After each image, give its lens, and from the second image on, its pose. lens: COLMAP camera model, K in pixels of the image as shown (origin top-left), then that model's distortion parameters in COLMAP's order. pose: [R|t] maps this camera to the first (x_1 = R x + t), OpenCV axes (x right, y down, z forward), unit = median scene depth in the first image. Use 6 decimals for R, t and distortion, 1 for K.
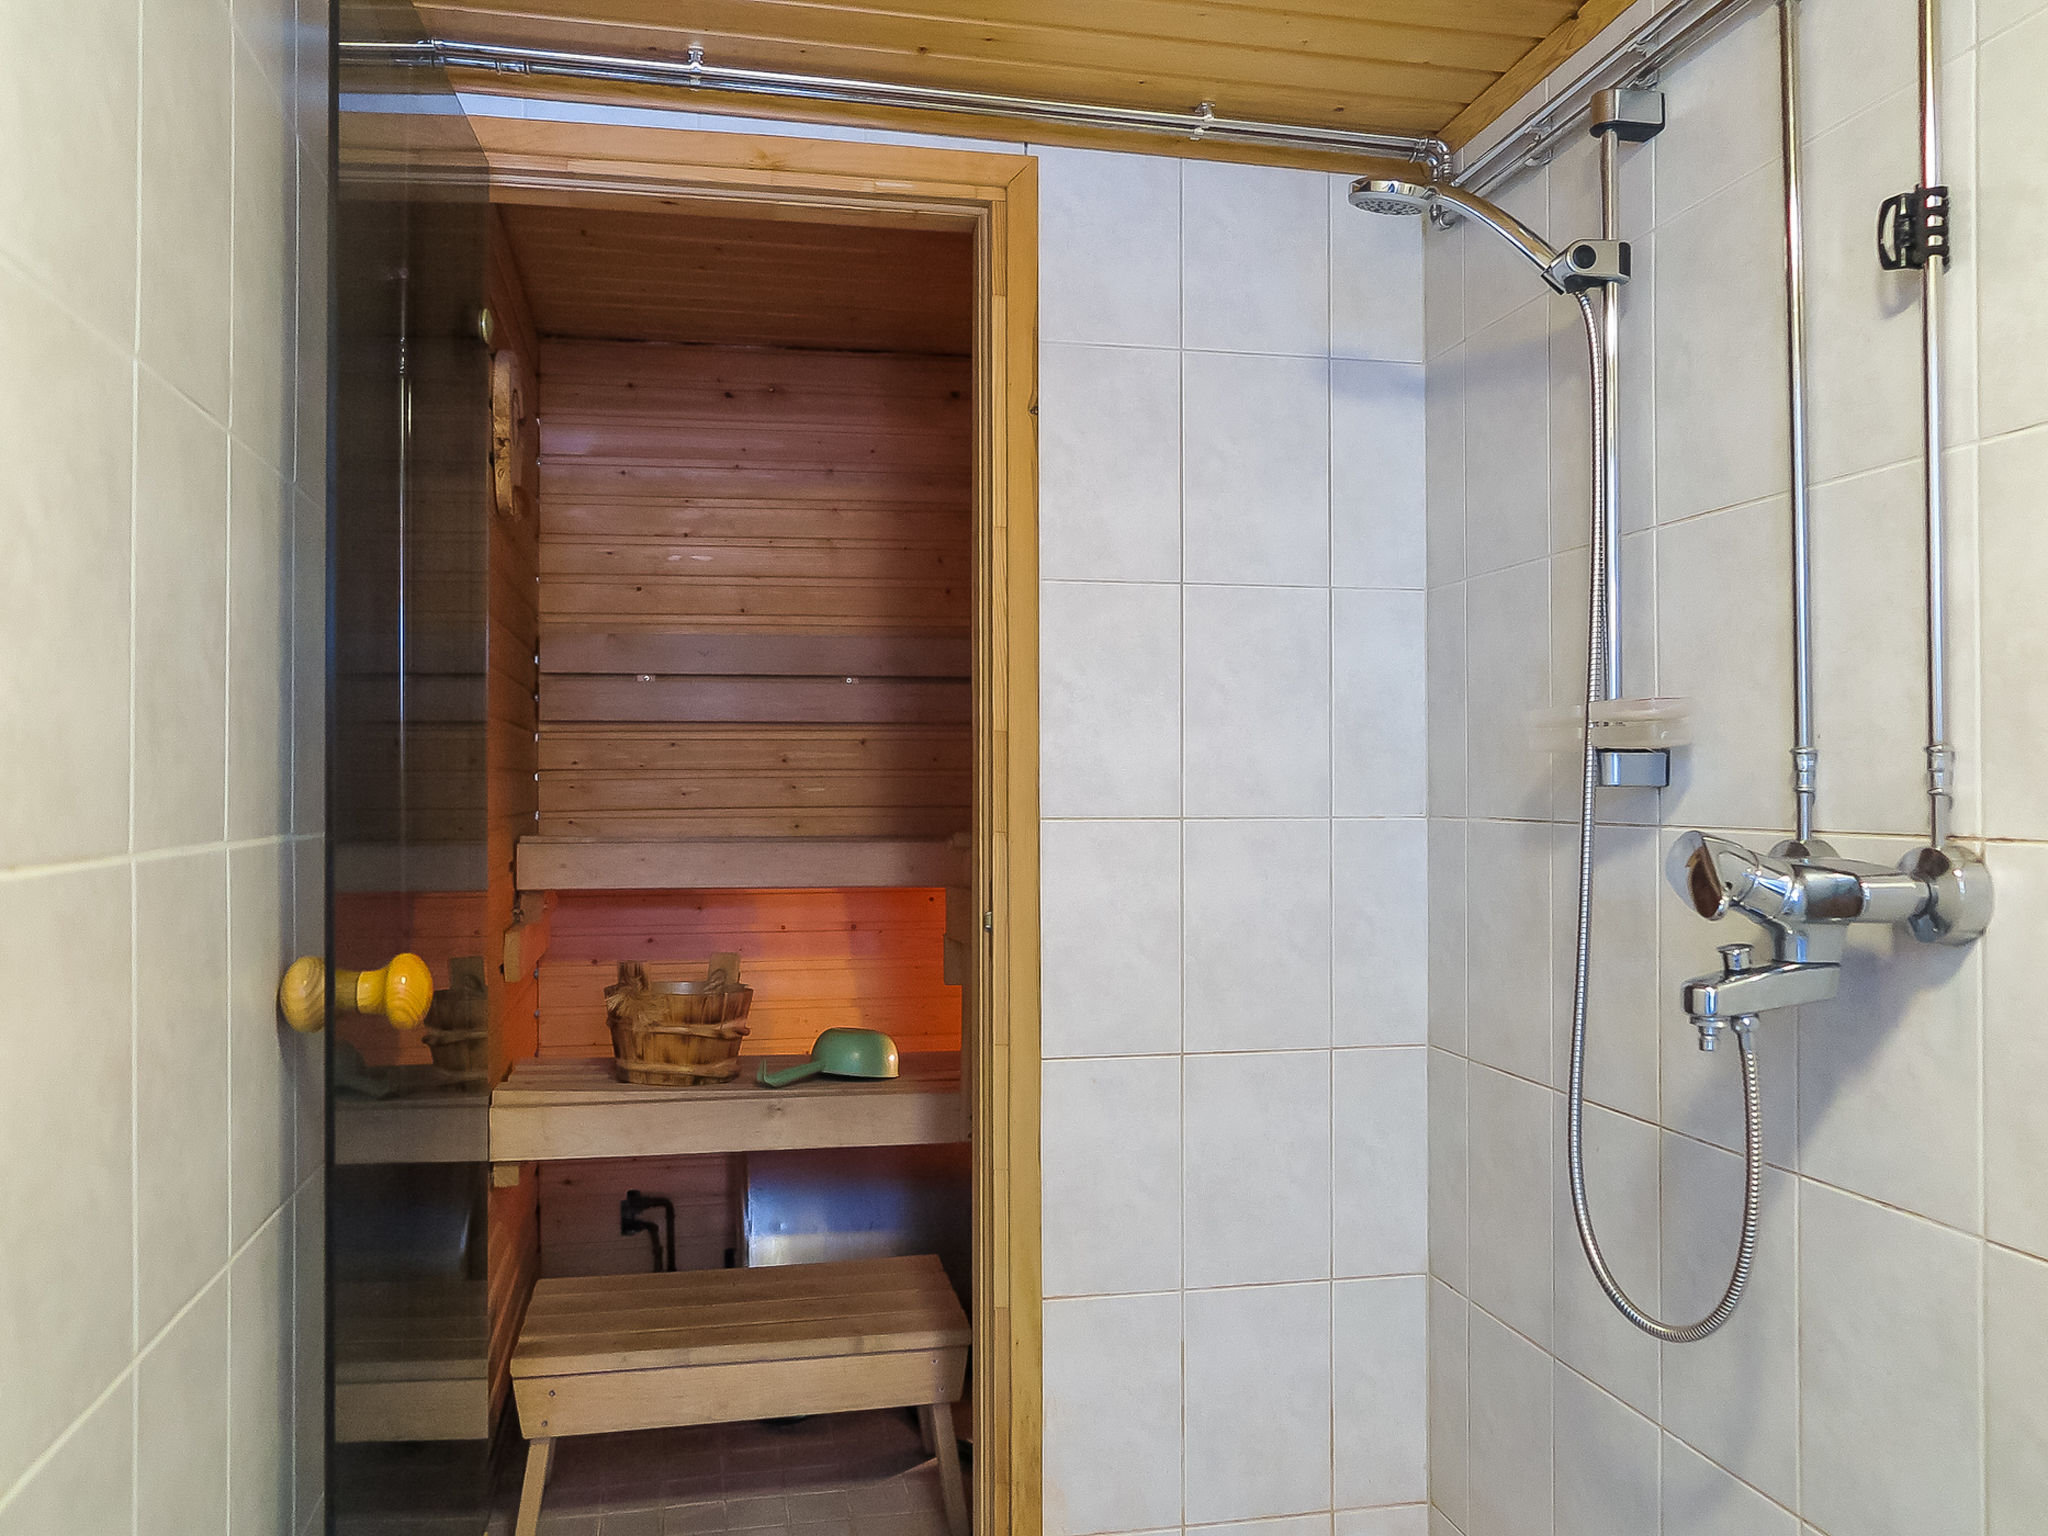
lens RADIAL K [[1605.0, 0, 1024.0], [0, 1605.0, 768.0], [0, 0, 1]] dist [-0.000336, 0.000380]
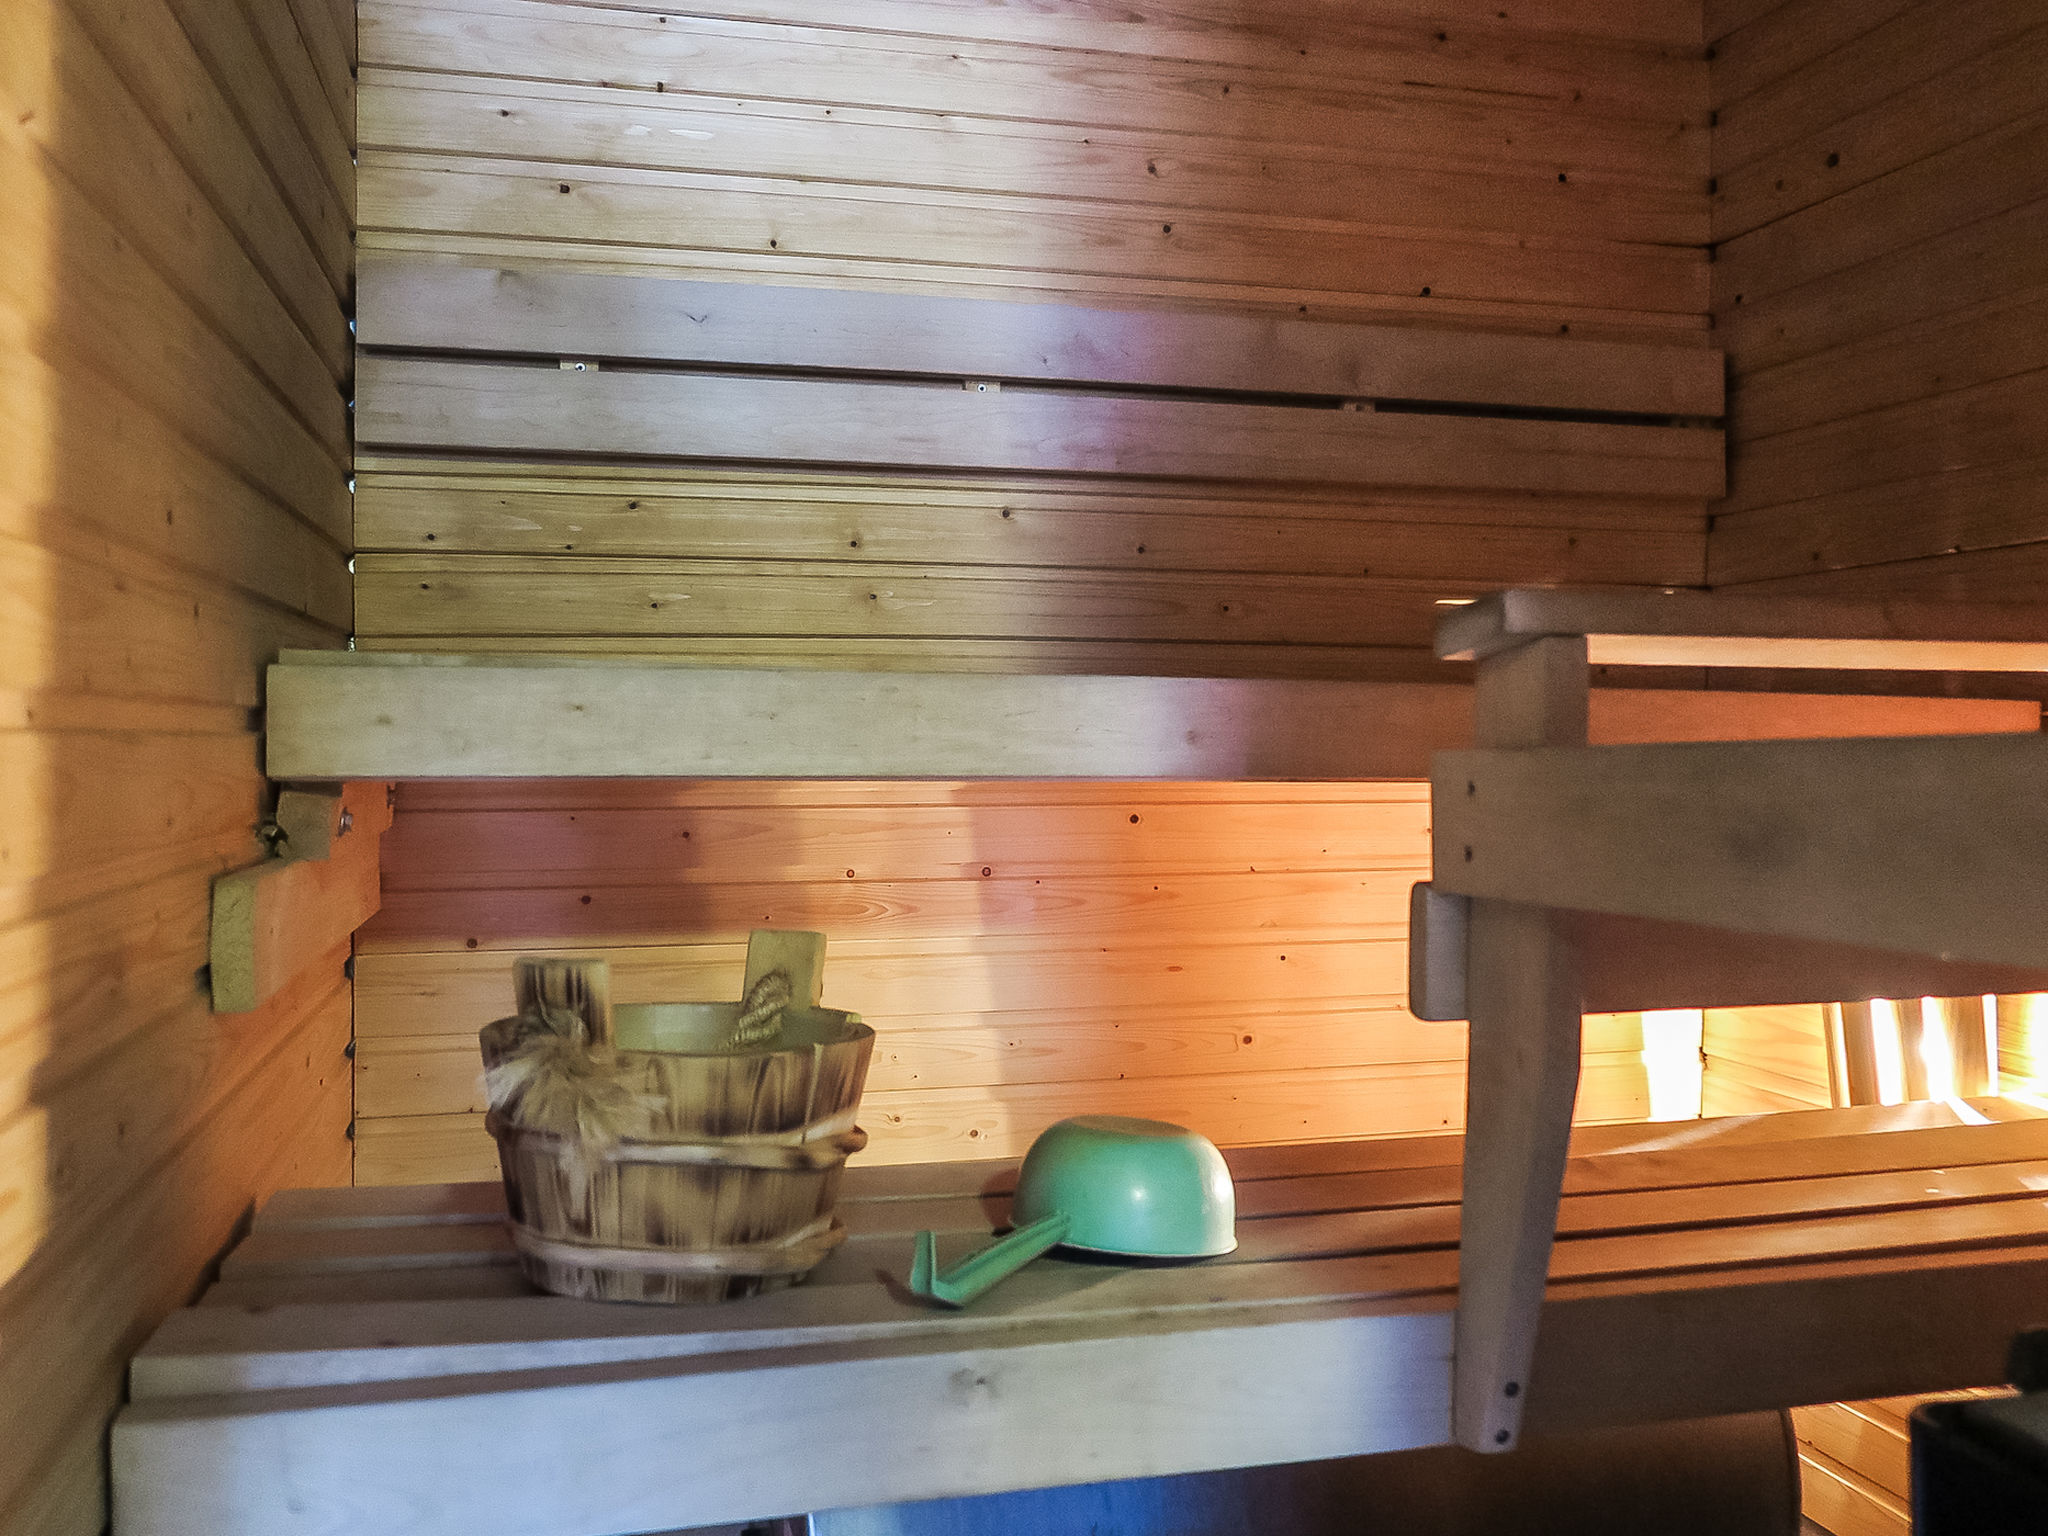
lens RADIAL K [[1652.8, 0, 1031.0], [0, 1652.8, 711.7], [0, 0, 1]] dist [-0.001916, -0.004891]
pose [[0.998784, 0.000756, 0.049295, -0.154379], [-0.000453, 0.999981, -0.006170, 0.066324], [-0.049299, 0.006140, 0.998765, 0.616459]]
